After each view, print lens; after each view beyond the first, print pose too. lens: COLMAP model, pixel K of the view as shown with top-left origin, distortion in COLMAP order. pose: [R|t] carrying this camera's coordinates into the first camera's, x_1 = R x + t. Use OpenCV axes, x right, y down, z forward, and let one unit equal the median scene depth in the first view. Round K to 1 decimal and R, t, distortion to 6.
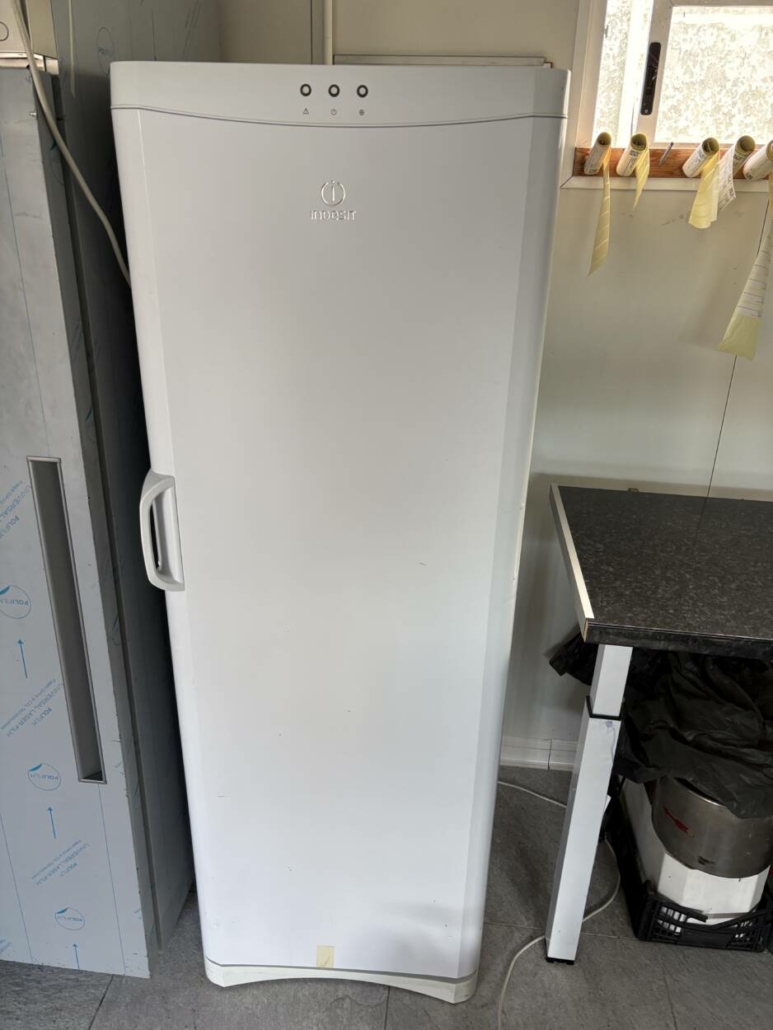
lens RADIAL K [[775.9, 0, 379.8], [0, 775.9, 511.4], [0, 0, 1]] dist [0.025906, -0.026397]
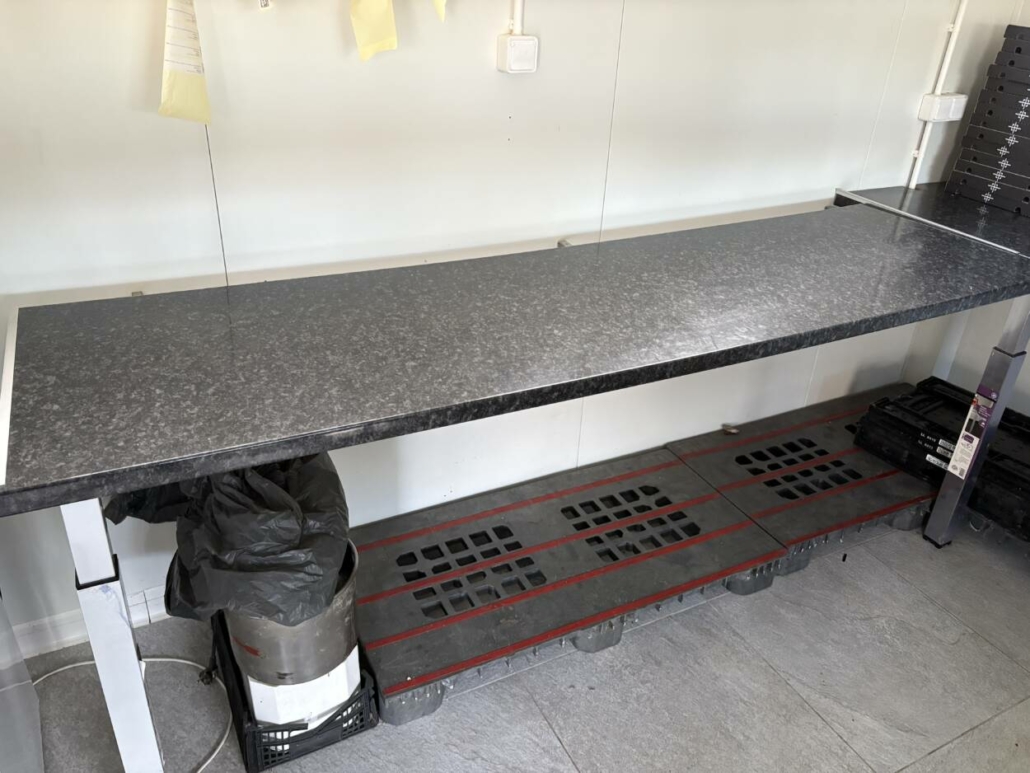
lens RADIAL K [[775.9, 0, 513.8], [0, 775.9, 383.2], [0, 0, 1]] dist [0.025906, -0.026397]
pose [[0.838333, -0.247670, 0.485651, 0.288750], [0.193145, 0.967996, 0.160246, 0.012461], [-0.509797, -0.040539, 0.859339, 0.071976]]
